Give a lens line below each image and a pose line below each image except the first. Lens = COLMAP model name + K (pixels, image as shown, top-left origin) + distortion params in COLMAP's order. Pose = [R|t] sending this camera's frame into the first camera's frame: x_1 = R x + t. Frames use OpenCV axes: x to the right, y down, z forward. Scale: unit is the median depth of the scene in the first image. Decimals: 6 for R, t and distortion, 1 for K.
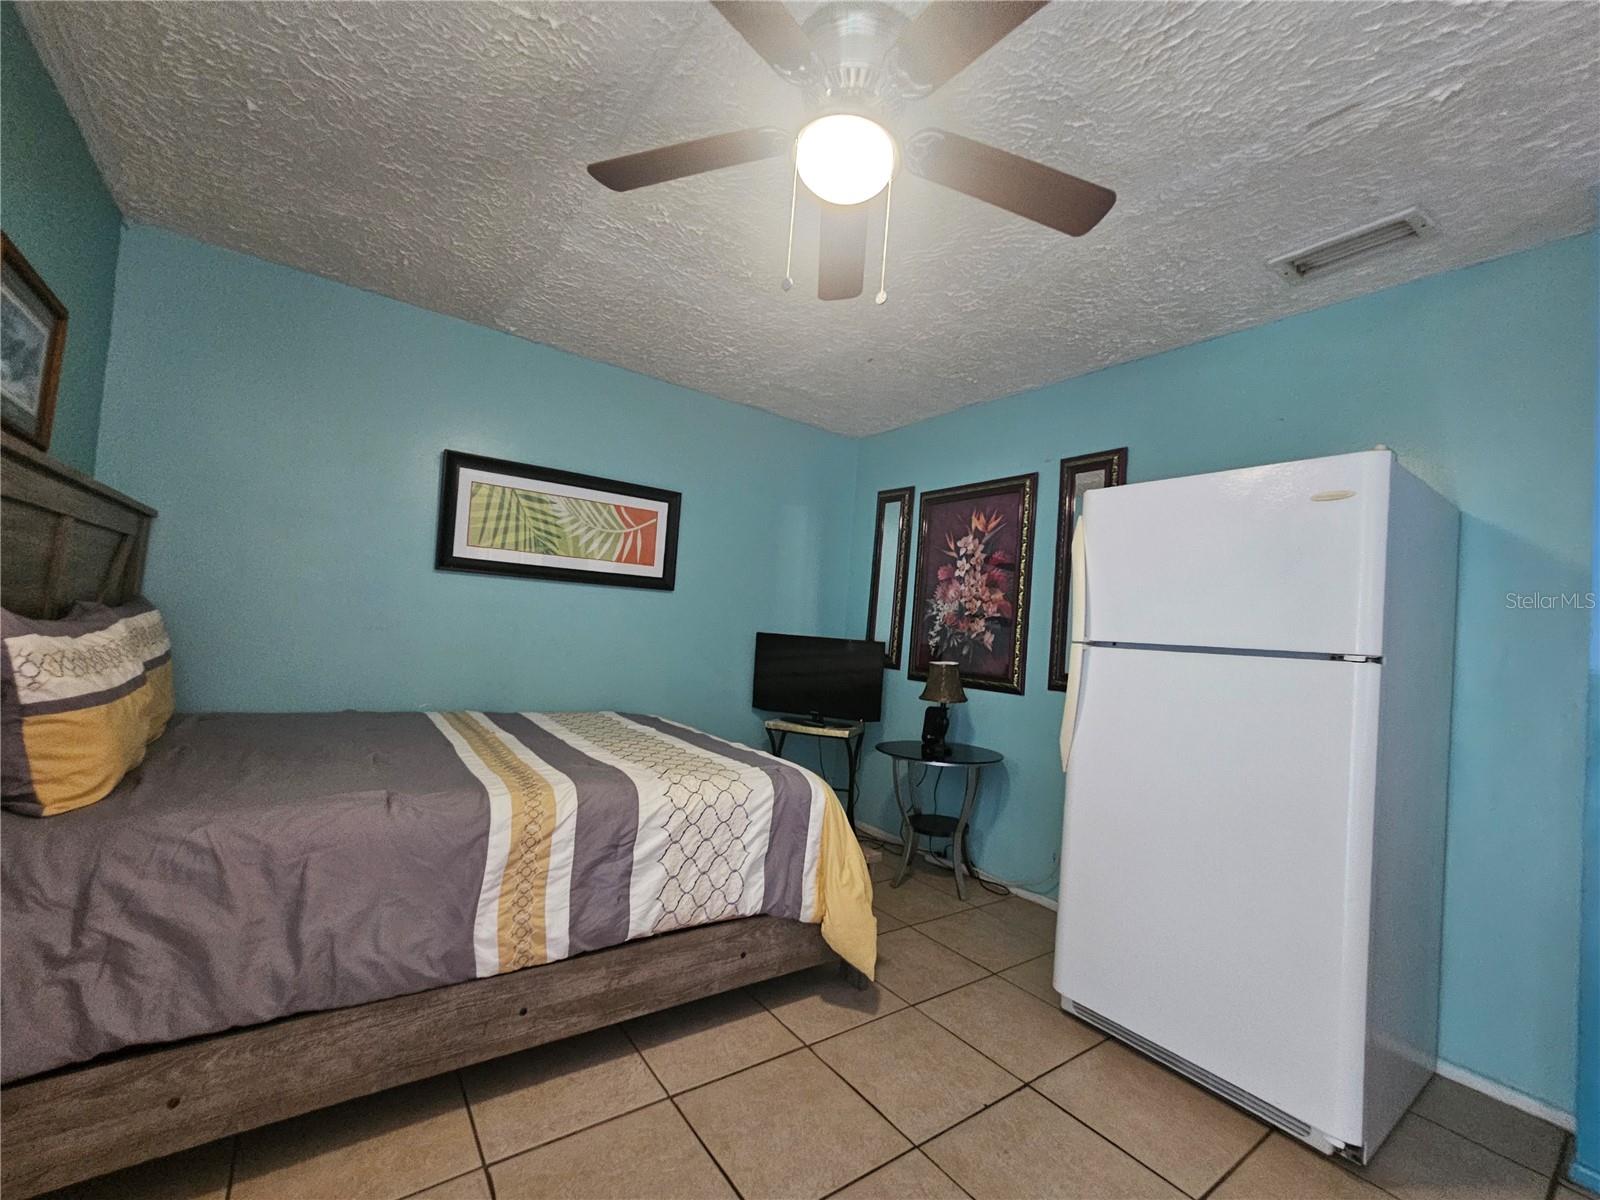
lens RADIAL K [[658.7, 0, 795.7], [0, 658.7, 604.3], [0, 0, 1]] dist [0.000061, 0.000239]
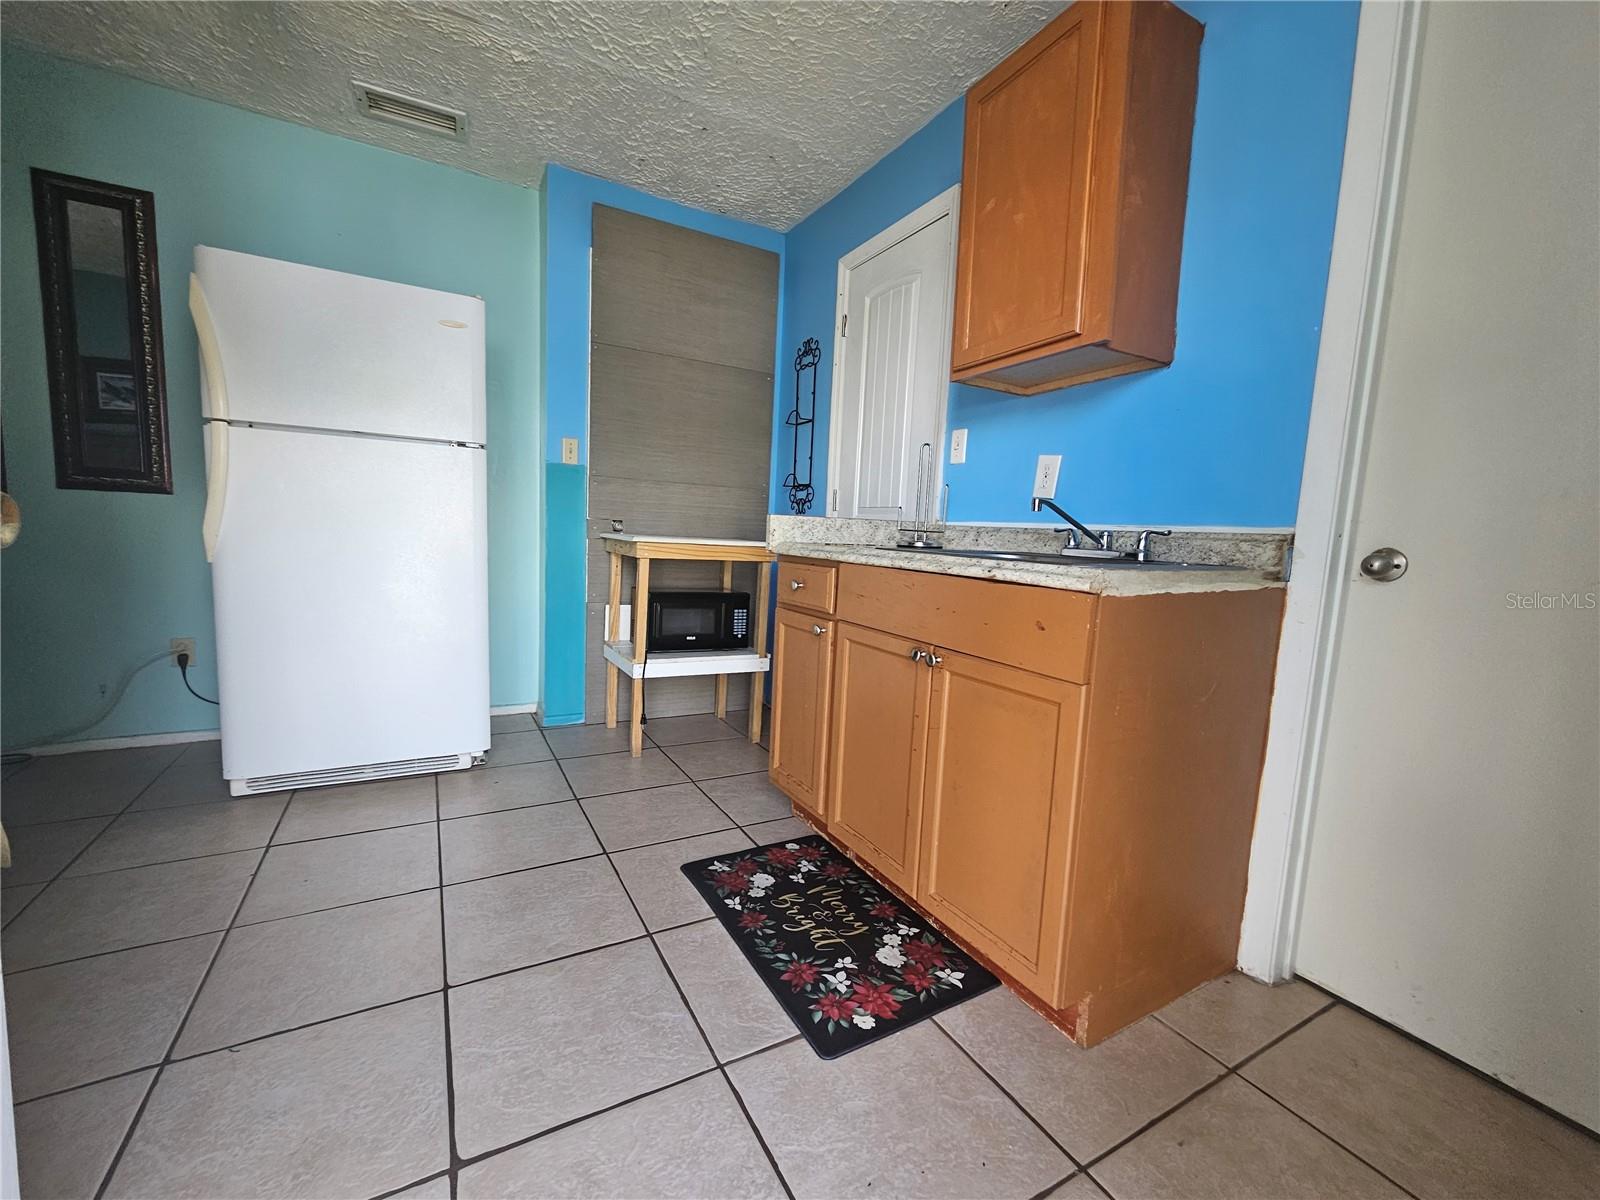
lens RADIAL K [[658.7, 0, 795.9], [0, 658.7, 599.4], [0, 0, 1]] dist [0.000061, 0.000239]
pose [[0.117931, -0.170917, 0.978202, -0.510497], [-0.075898, 0.980643, 0.180494, 0.089400], [-0.990117, -0.095530, 0.102676, 0.096352]]
